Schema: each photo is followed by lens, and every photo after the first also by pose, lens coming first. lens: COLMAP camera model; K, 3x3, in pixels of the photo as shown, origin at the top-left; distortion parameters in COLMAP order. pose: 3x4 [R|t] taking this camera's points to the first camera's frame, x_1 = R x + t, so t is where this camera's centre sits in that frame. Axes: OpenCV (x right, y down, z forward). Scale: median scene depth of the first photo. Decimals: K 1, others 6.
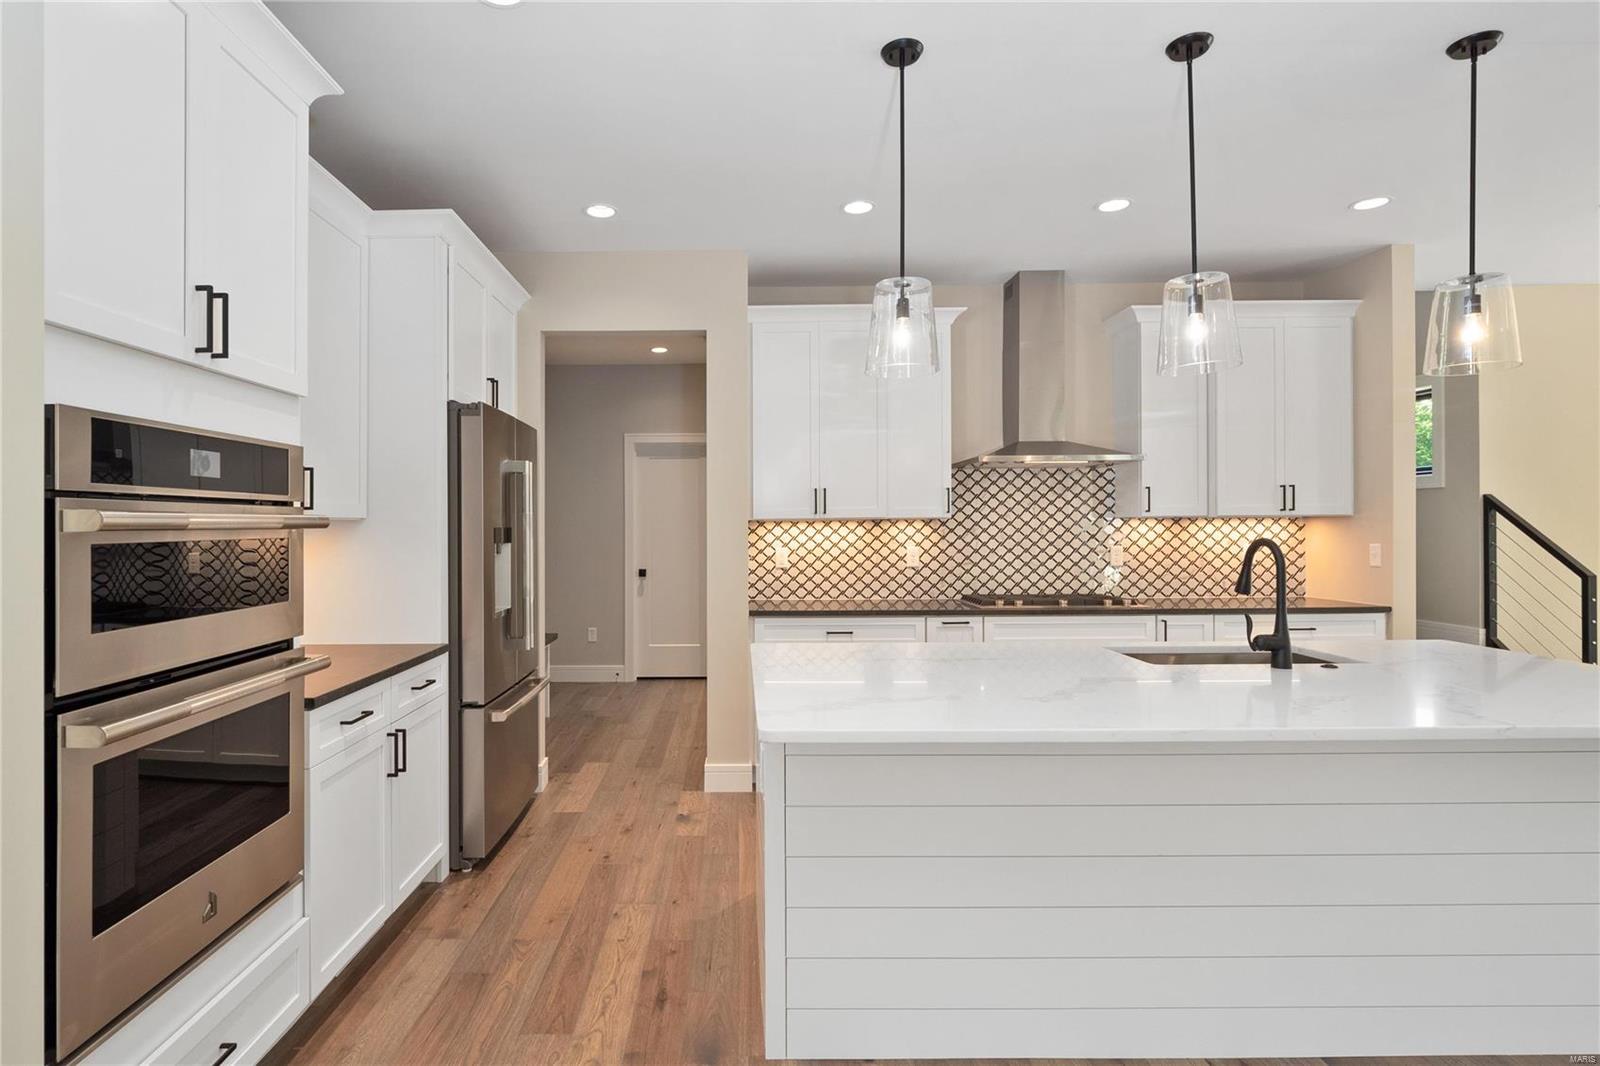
lens RADIAL K [[769.9, 0, 805.7], [0, 769.9, 523.3], [0, 0, 1]] dist [0.001143, 0.000726]
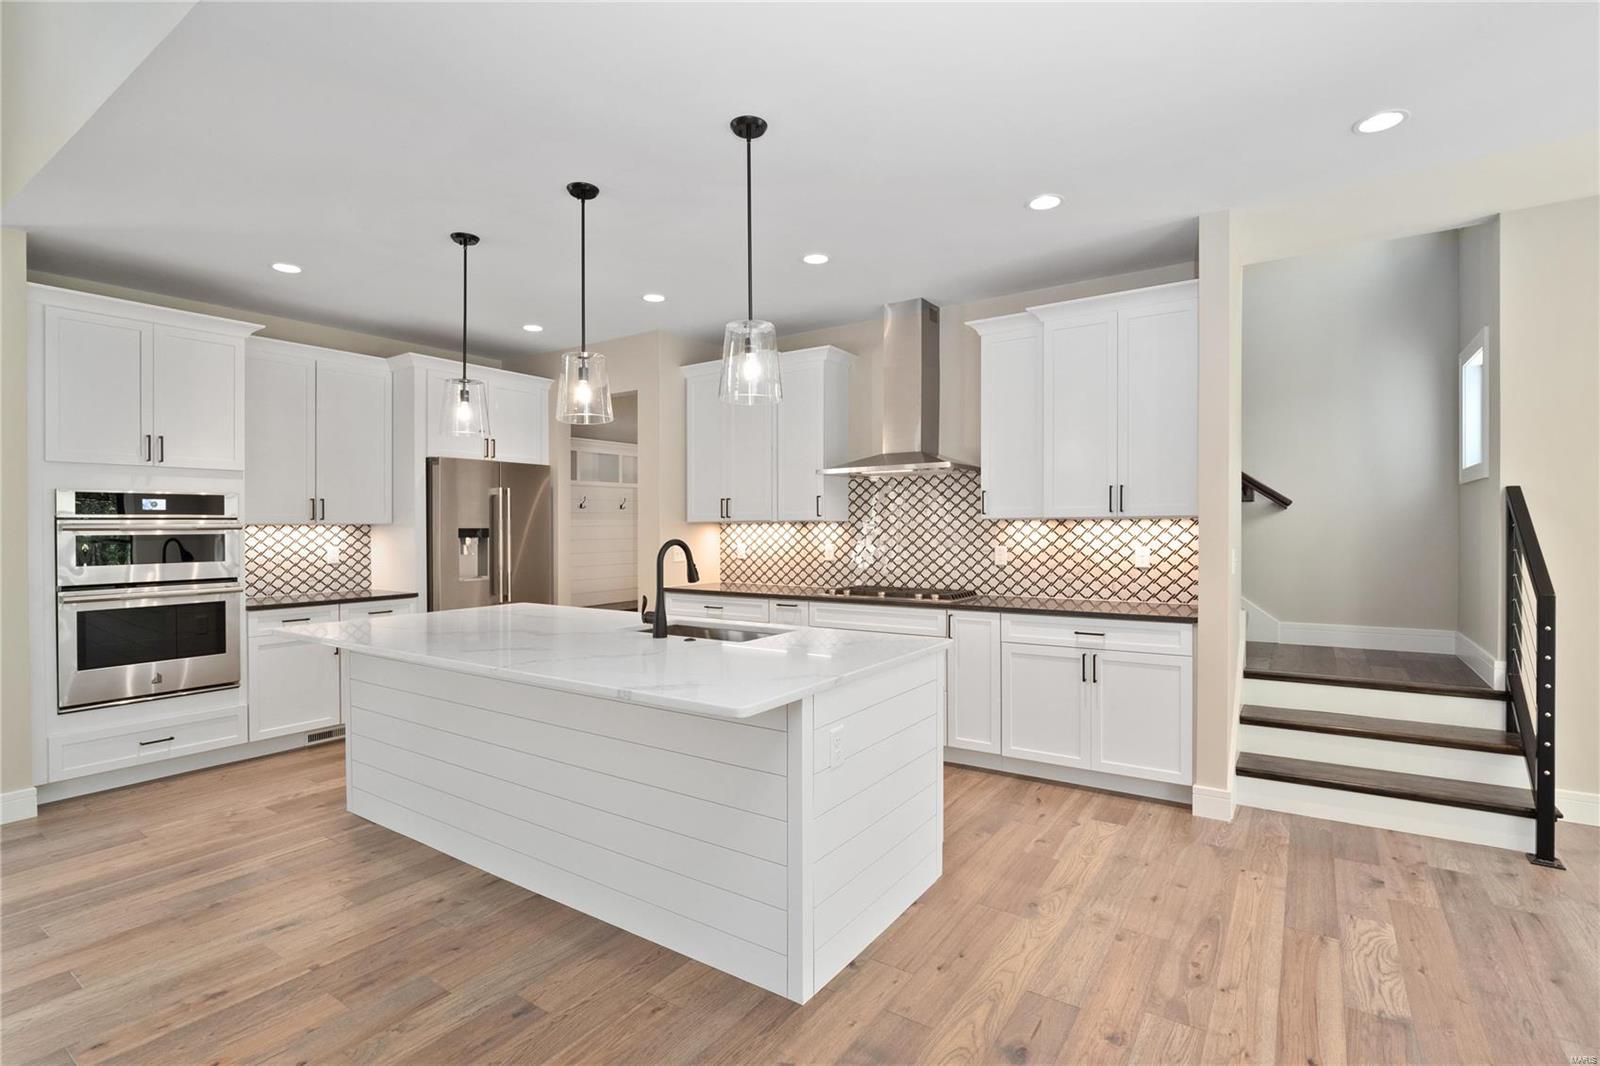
lens RADIAL K [[735.6, 0, 870.1], [0, 735.6, 525.0], [0, 0, 1]] dist [0.001608, 0.000663]
pose [[0.851658, 0.000698, -0.524098, 0.797298], [0.002290, 0.999985, 0.005054, -0.005123], [0.524094, -0.005504, 0.851643, 0.052297]]
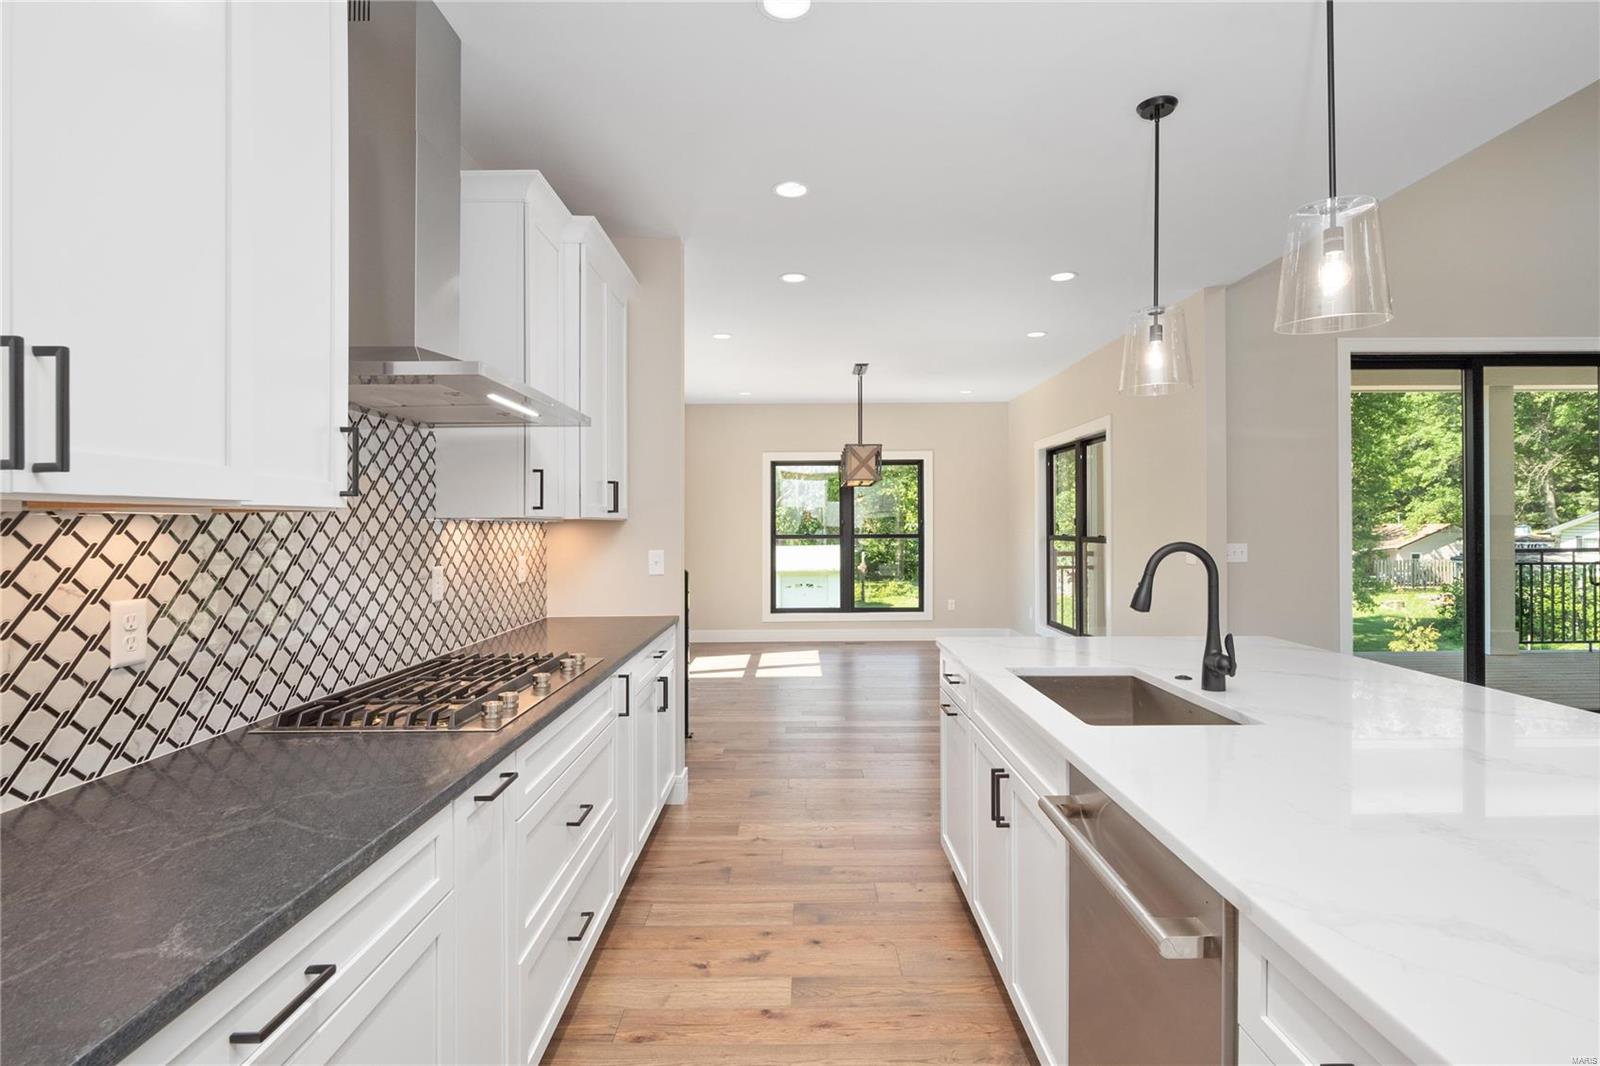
lens RADIAL K [[769.9, 0, 789.2], [0, 769.9, 531.9], [0, 0, 1]] dist [0.001143, 0.000726]
pose [[0.070191, -0.003702, 0.997527, -0.153214], [0.003016, 0.999989, 0.003499, 0.002605], [-0.997529, 0.002762, 0.070201, 0.711301]]
